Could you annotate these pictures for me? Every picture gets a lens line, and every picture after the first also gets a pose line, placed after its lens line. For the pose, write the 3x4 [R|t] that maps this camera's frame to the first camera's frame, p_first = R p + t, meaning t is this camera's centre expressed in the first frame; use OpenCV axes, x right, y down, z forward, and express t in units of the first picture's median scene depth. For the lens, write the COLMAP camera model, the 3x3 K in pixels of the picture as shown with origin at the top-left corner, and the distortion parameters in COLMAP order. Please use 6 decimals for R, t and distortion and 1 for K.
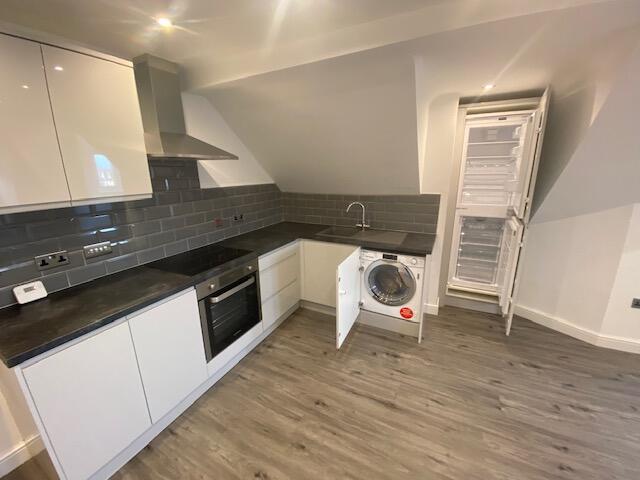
lens RADIAL K [[260.0, 0, 320.4], [0, 260.0, 236.0], [0, 0, 1]] dist [0.023112, -0.022222]
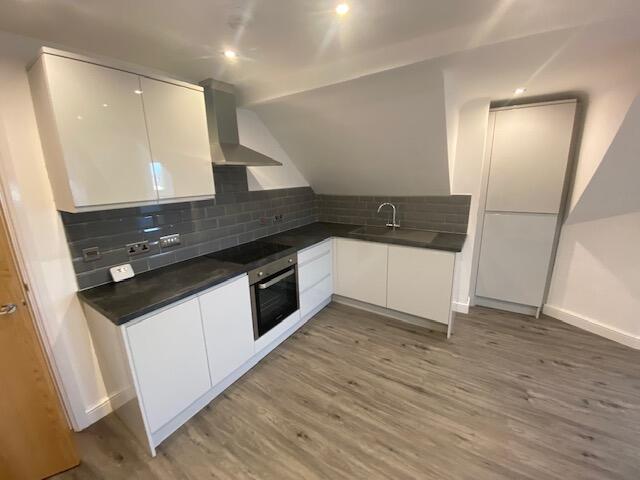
lens RADIAL K [[260.0, 0, 320.4], [0, 260.0, 236.0], [0, 0, 1]] dist [0.023112, -0.022222]
pose [[0.994105, 0.011640, -0.107793, -0.024565], [-0.013156, 0.999824, -0.013361, 0.032457], [0.107619, 0.014700, 0.994084, -0.120888]]
